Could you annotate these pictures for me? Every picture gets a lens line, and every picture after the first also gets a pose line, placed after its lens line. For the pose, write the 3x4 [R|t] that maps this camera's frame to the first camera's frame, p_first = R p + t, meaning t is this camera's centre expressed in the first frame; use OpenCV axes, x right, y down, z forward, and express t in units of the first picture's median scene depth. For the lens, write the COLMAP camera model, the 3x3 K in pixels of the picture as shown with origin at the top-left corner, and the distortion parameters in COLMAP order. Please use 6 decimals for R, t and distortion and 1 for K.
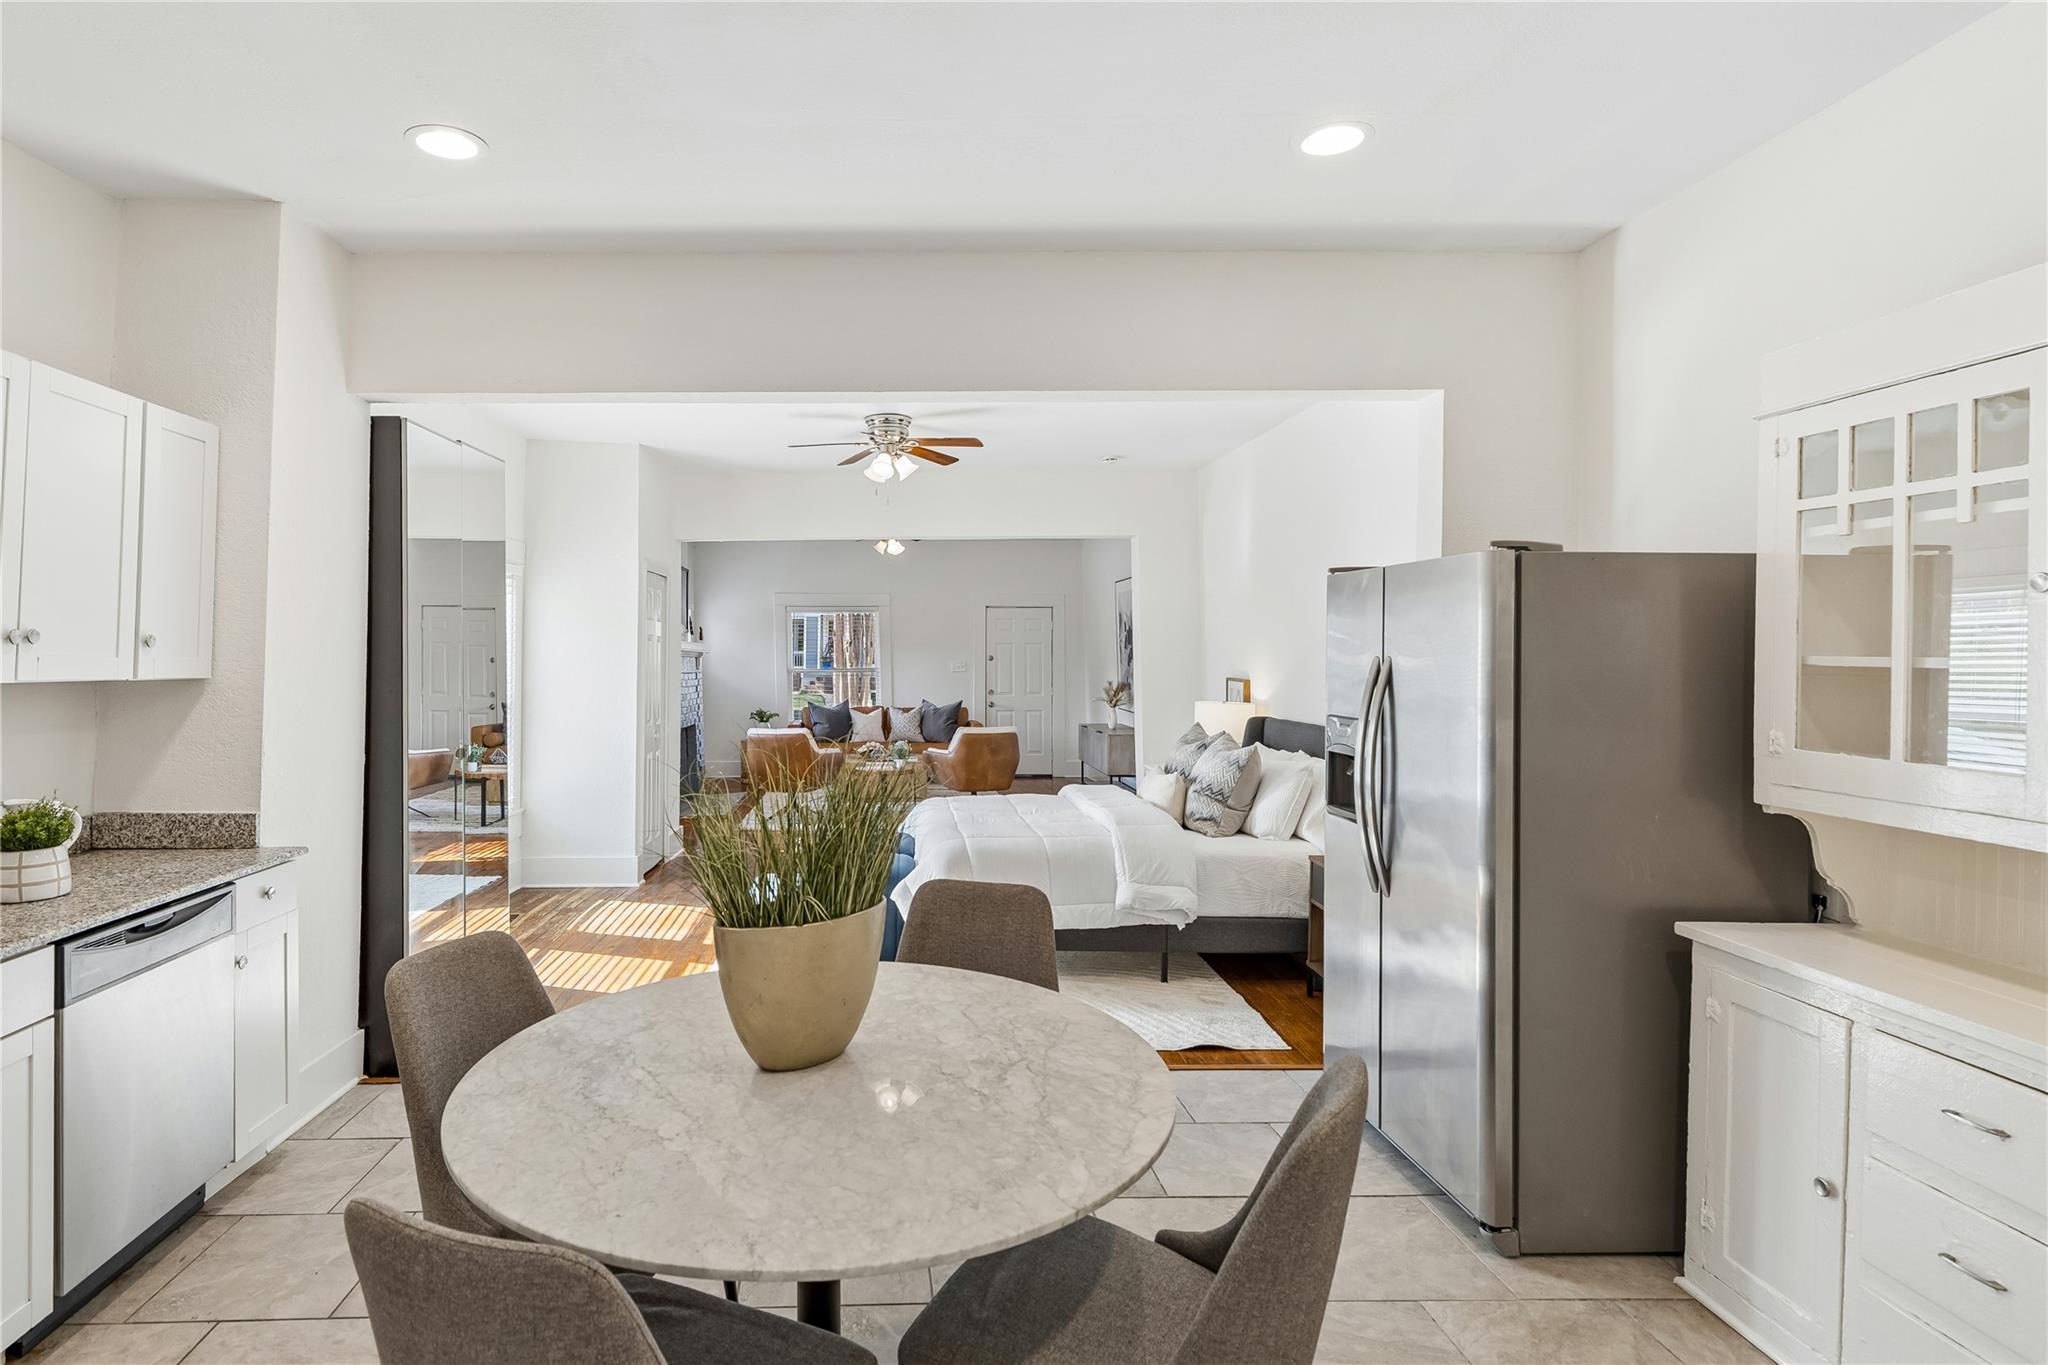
lens RADIAL K [[1043.3, 0, 888.3], [0, 1043.3, 652.2], [0, 0, 1]] dist [0.009621, 0.000015]
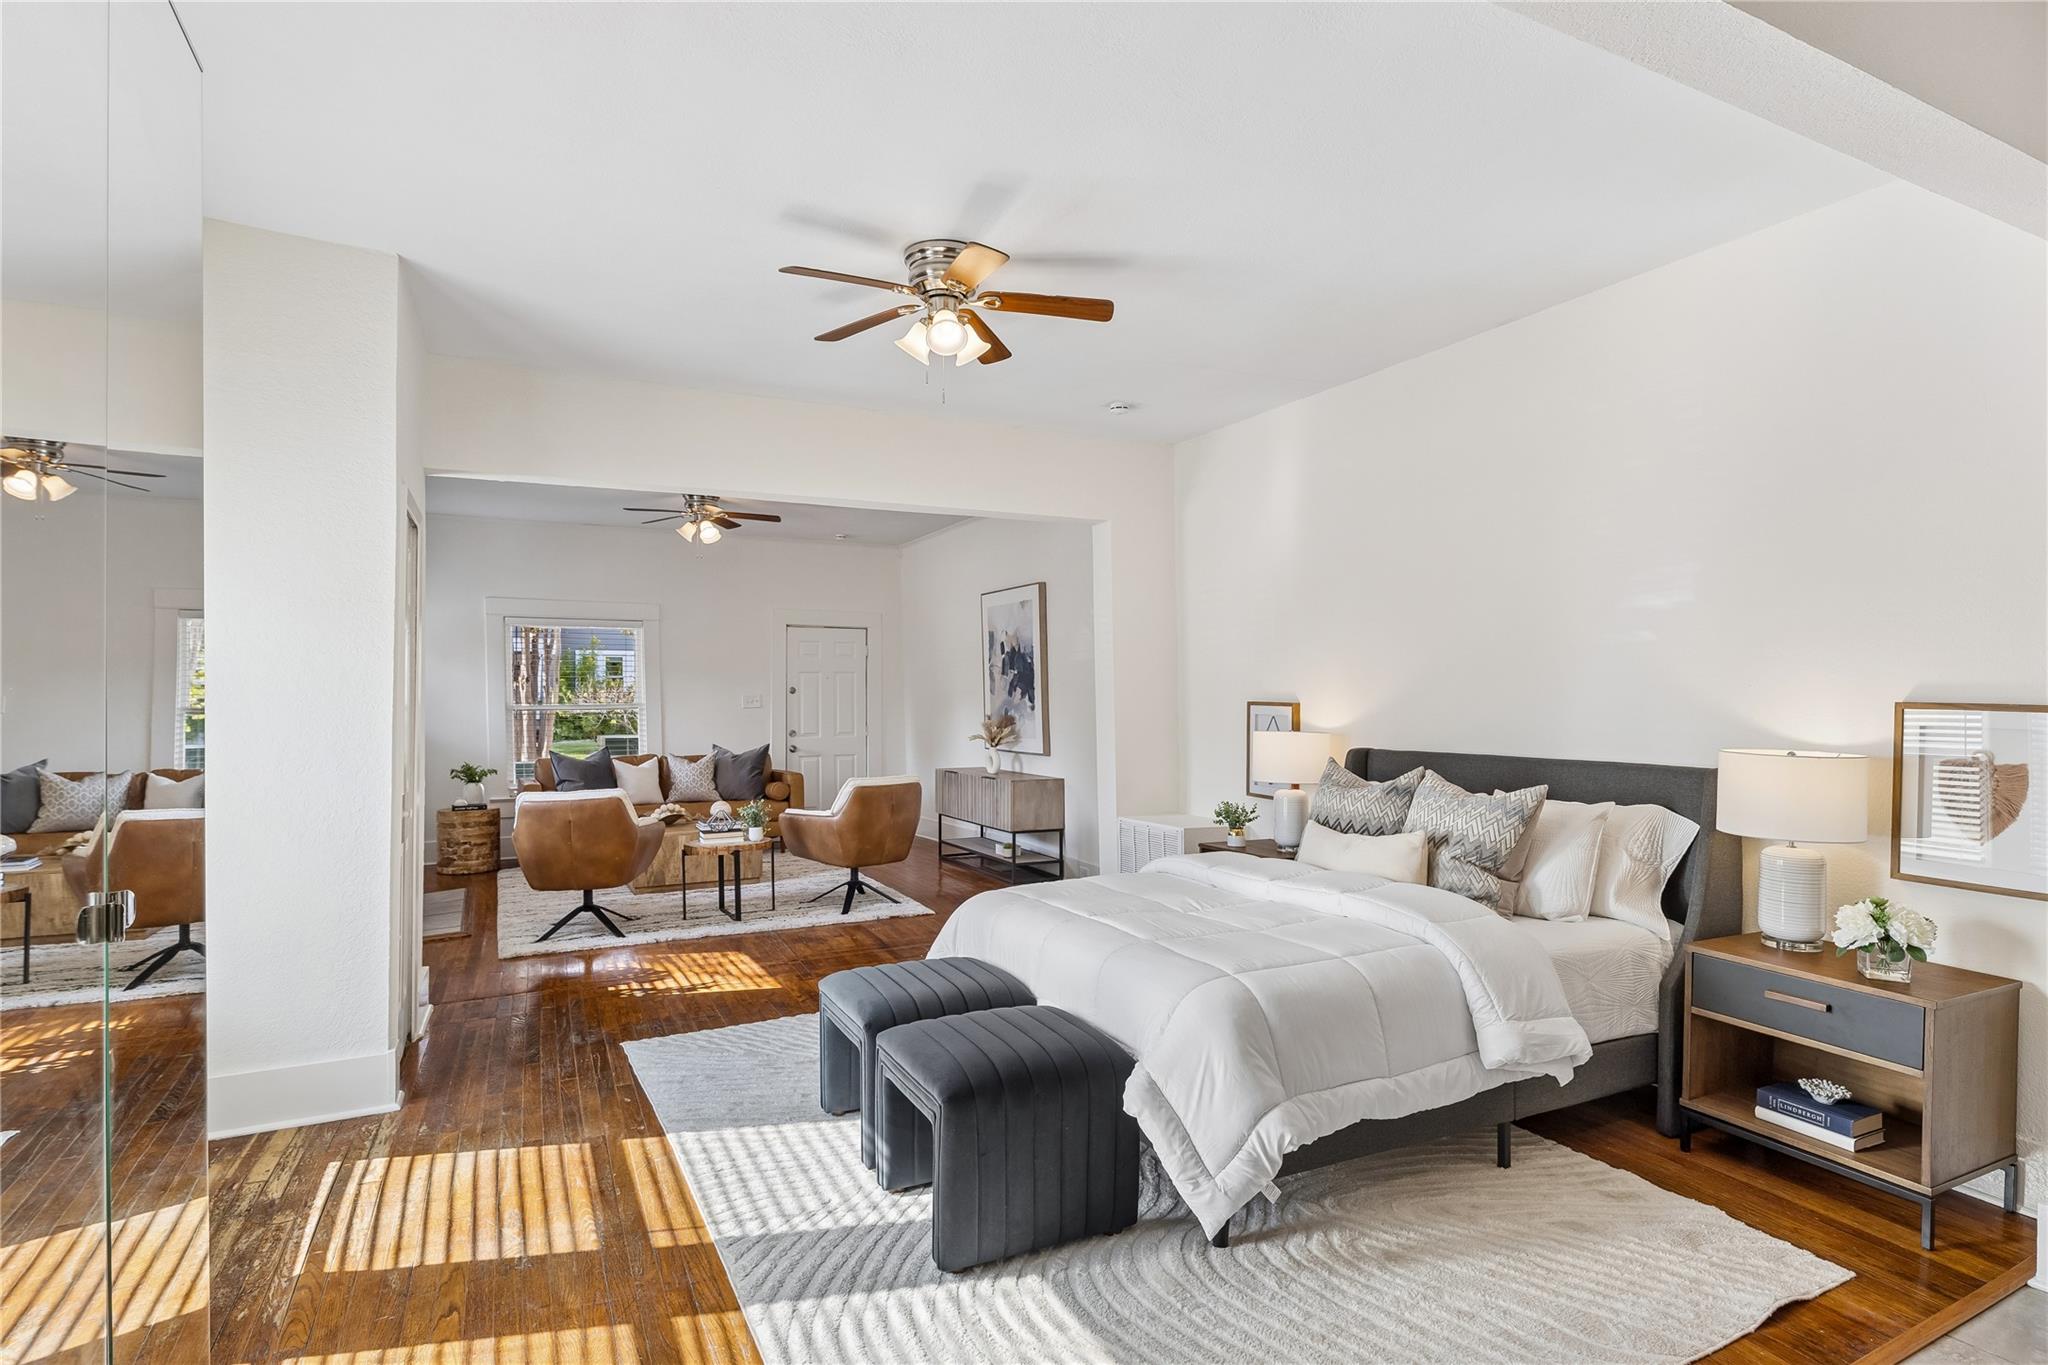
lens RADIAL K [[1050.8, 0, 1024.0], [0, 1050.8, 682.5], [0, 0, 1]] dist [-0.001584, -0.000553]
pose [[0.892084, 0.003889, 0.451853, -0.151408], [0.003044, 0.999889, -0.014615, 0.017292], [-0.451859, 0.014414, 0.891973, 0.303320]]
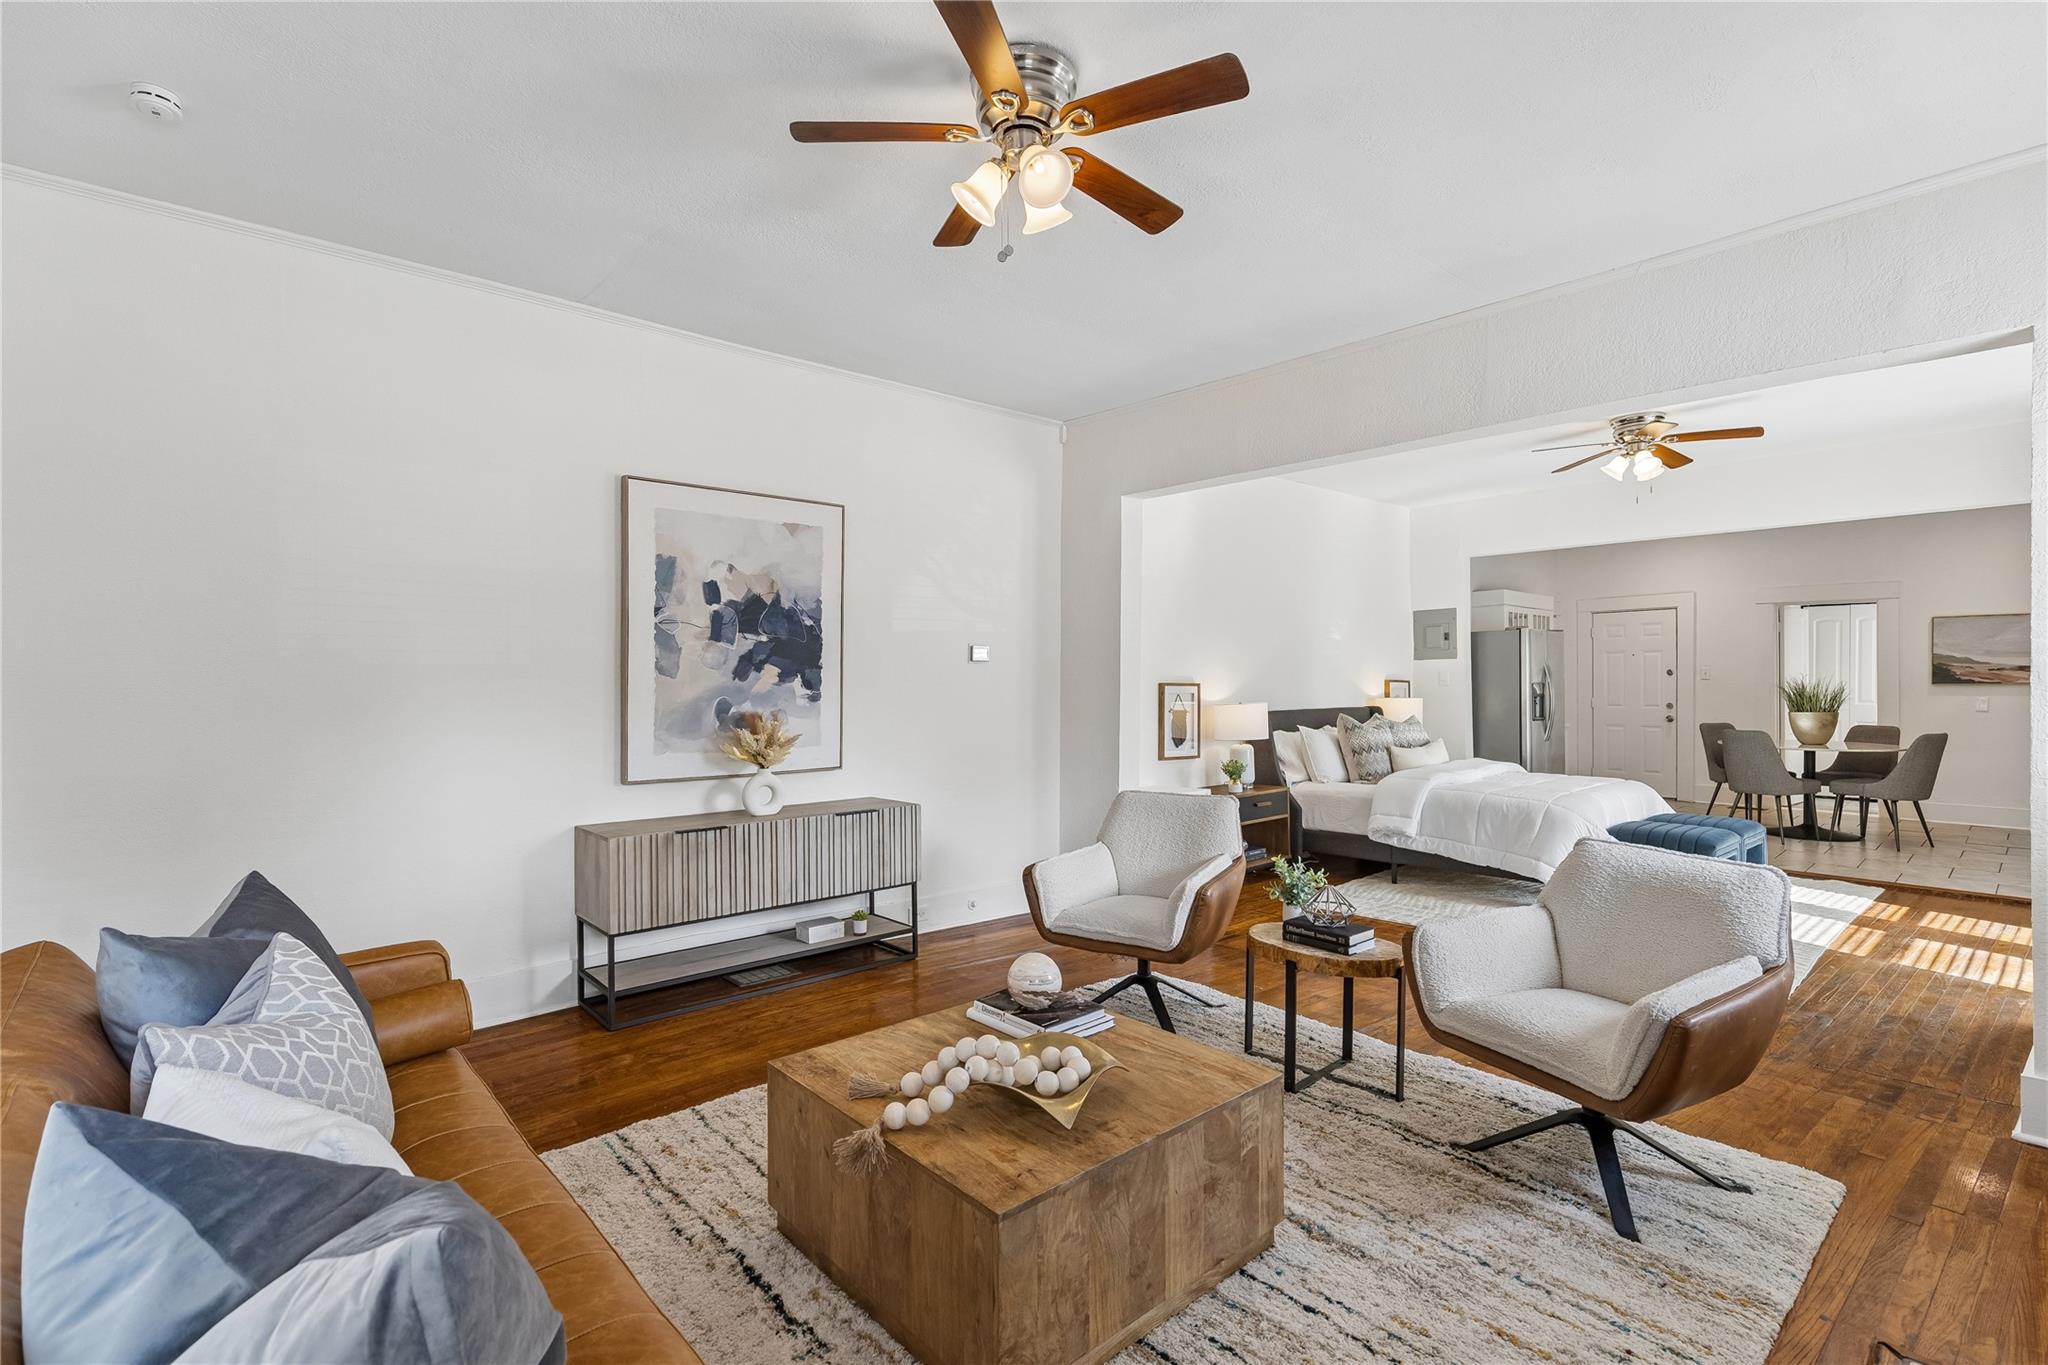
lens RADIAL K [[947.7, 0, 1016.7], [0, 947.7, 690.7], [0, 0, 1]] dist [0.001726, 0.000295]
pose [[-0.656907, -0.002930, 0.753966, -0.197597], [0.007010, 0.999925, 0.009994, 0.017650], [-0.753939, 0.011850, -0.656838, 1.368685]]
